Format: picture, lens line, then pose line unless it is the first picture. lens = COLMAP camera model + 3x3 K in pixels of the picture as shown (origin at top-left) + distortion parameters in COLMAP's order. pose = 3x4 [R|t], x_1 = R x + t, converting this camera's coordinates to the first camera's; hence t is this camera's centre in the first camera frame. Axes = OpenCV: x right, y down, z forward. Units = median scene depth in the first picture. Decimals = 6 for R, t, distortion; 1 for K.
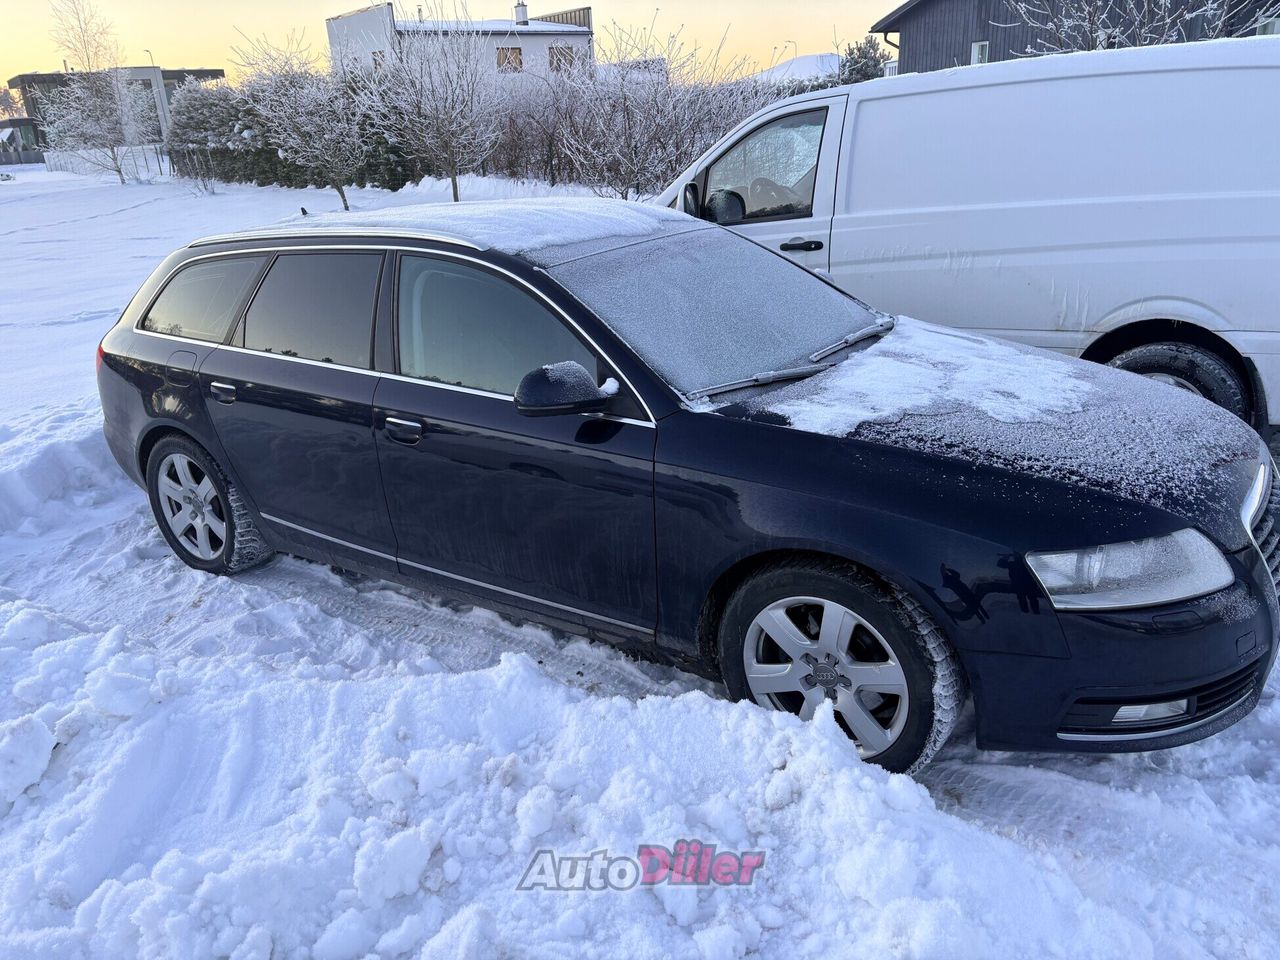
lens RADIAL K [[974.3, 0, 641.8], [0, 974.3, 480.6], [0, 0, 1]] dist [0.031783, 0.000283]
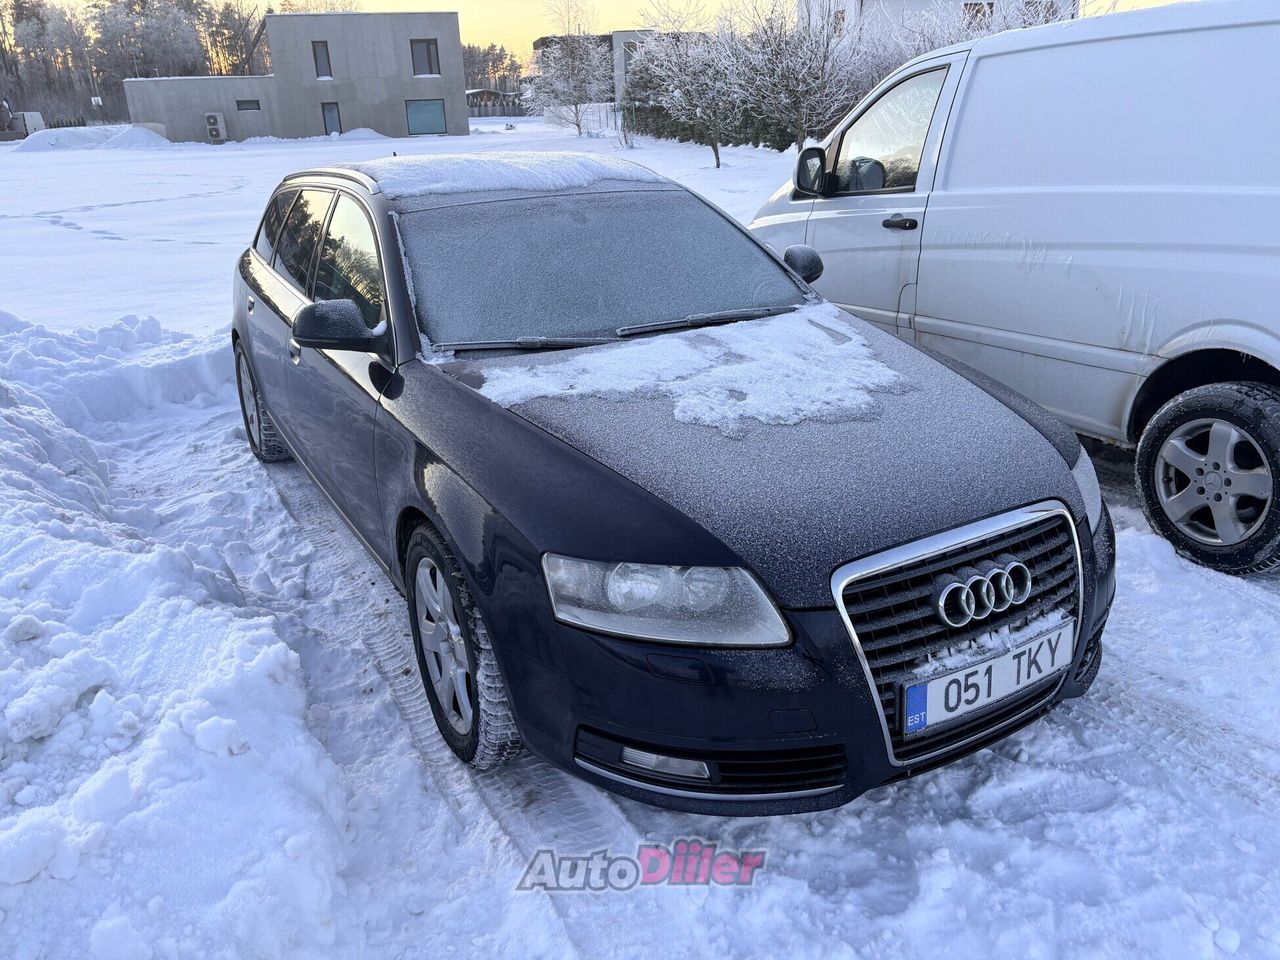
lens RADIAL K [[974.3, 0, 641.2], [0, 974.3, 483.2], [0, 0, 1]] dist [0.031783, 0.000283]
pose [[0.893777, 0.185705, -0.408261, 0.422680], [-0.171054, 0.982593, 0.072473, -0.036634], [0.414613, 0.005060, 0.909984, 0.103862]]
